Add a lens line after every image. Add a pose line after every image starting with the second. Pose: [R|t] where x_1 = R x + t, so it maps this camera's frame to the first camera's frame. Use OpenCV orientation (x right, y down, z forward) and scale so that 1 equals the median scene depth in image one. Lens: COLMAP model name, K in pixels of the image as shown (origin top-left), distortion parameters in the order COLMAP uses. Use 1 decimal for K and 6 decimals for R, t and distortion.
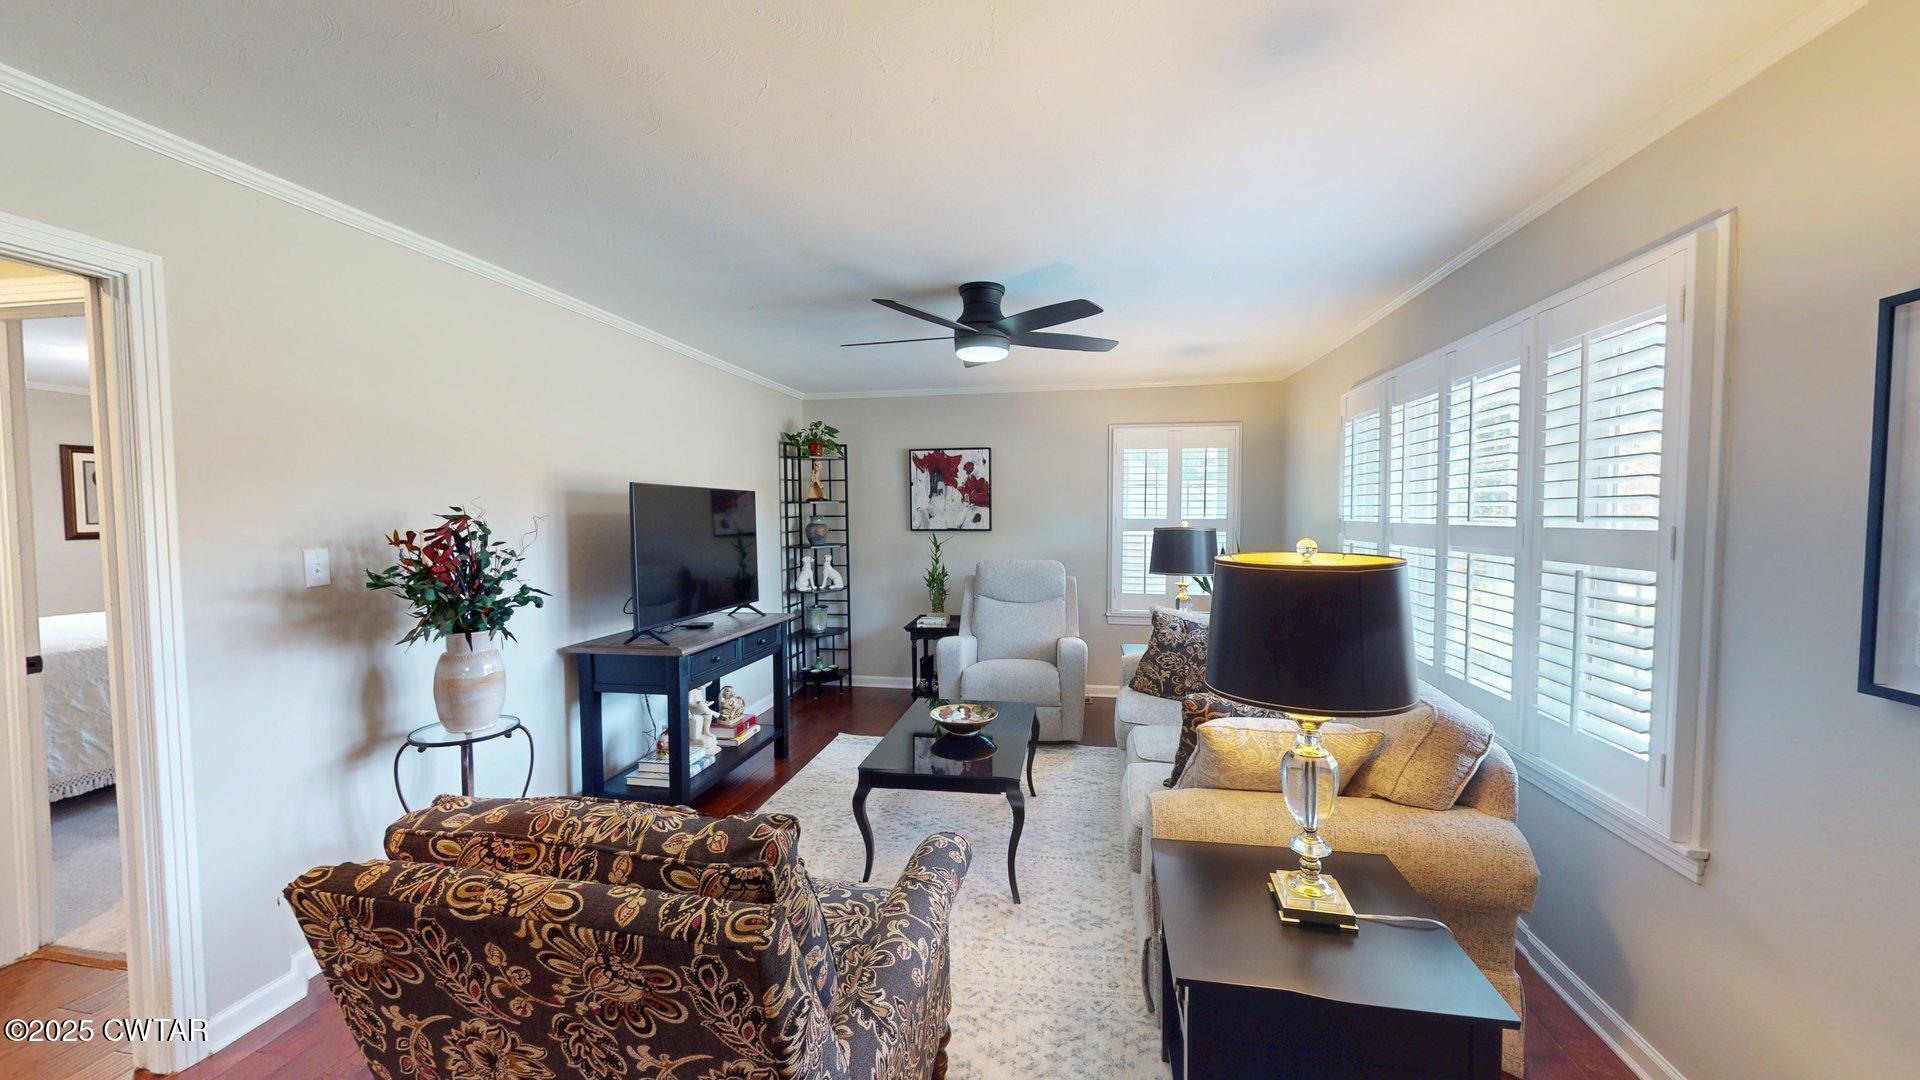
lens RADIAL K [[705.1, 0, 961.9], [0, 705.1, 546.0], [0, 0, 1]] dist [0.000181, 0.000009]
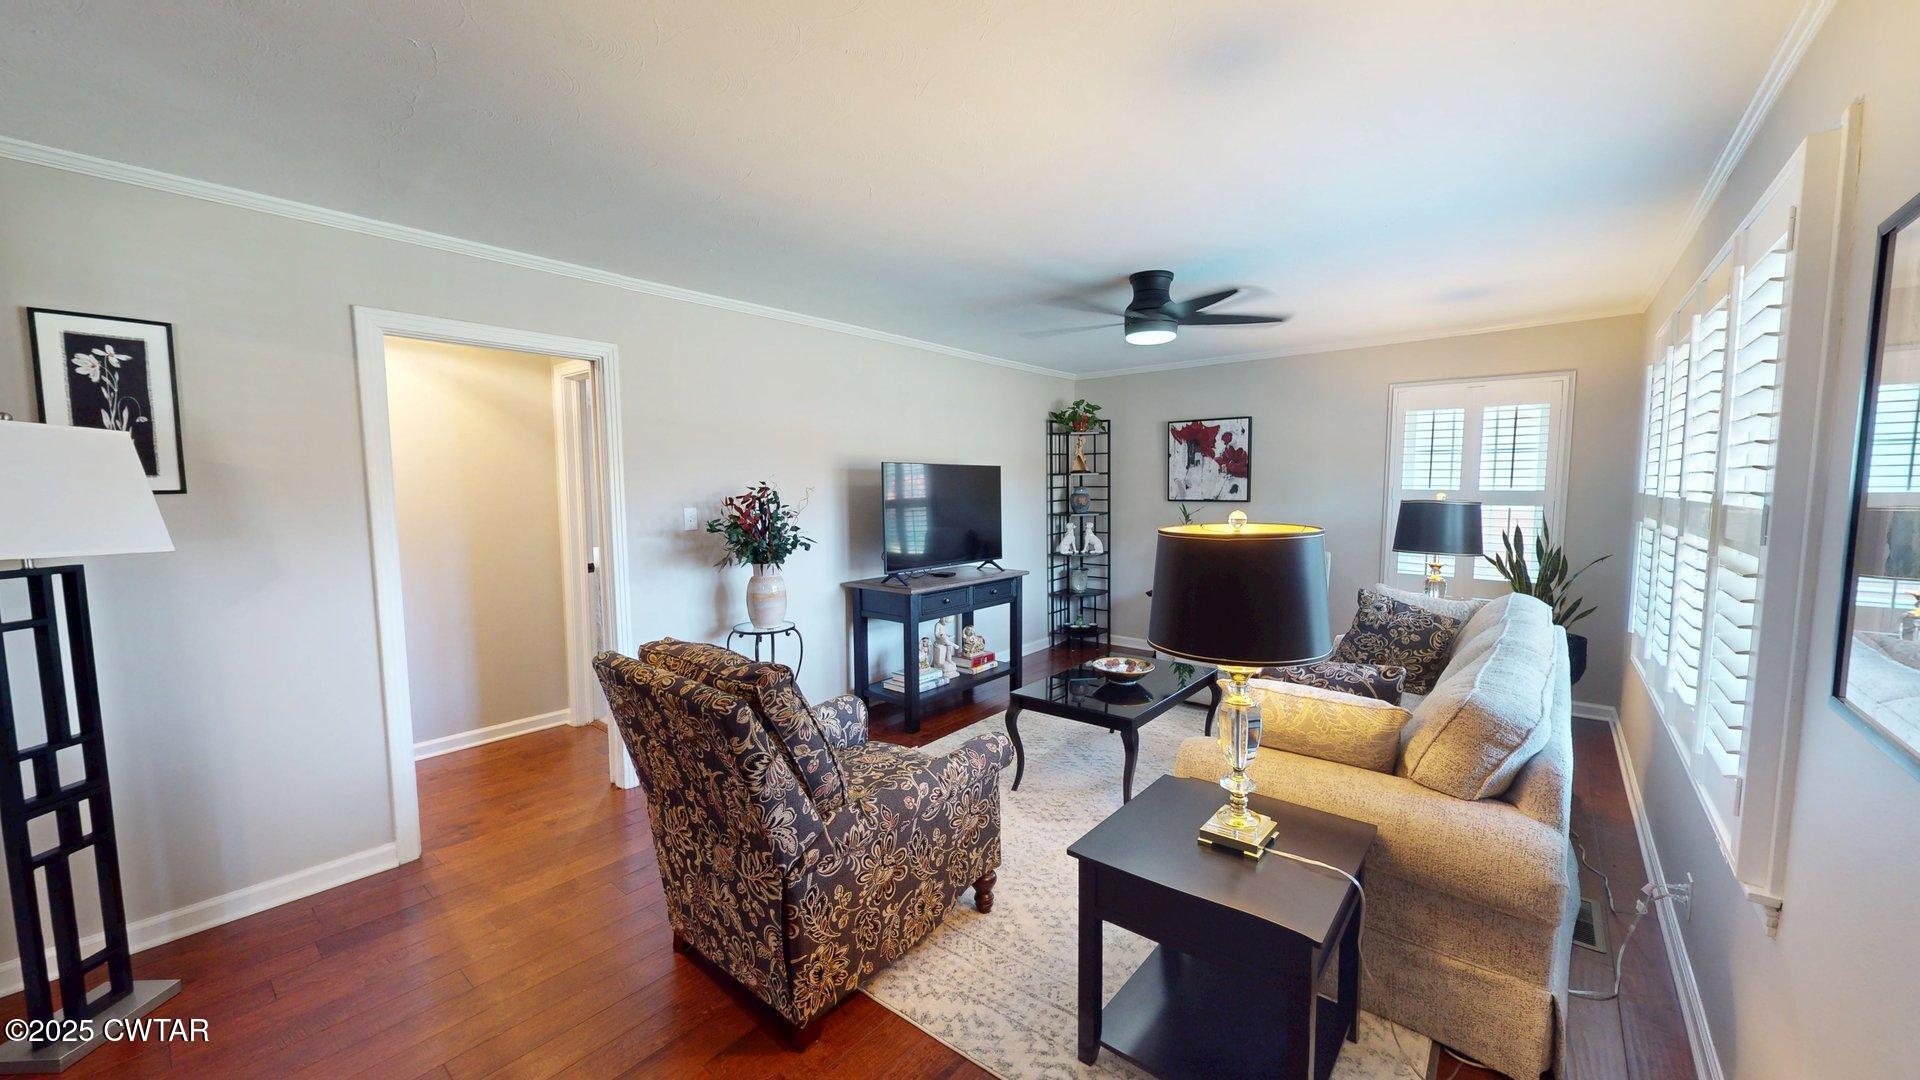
lens RADIAL K [[705.1, 0, 957.0], [0, 705.1, 548.8], [0, 0, 1]] dist [0.000181, 0.000009]
pose [[0.868969, 0.044371, -0.492873, 0.318623], [-0.020956, 0.998378, 0.052933, -0.000232], [0.494422, -0.035669, 0.868490, -0.094226]]
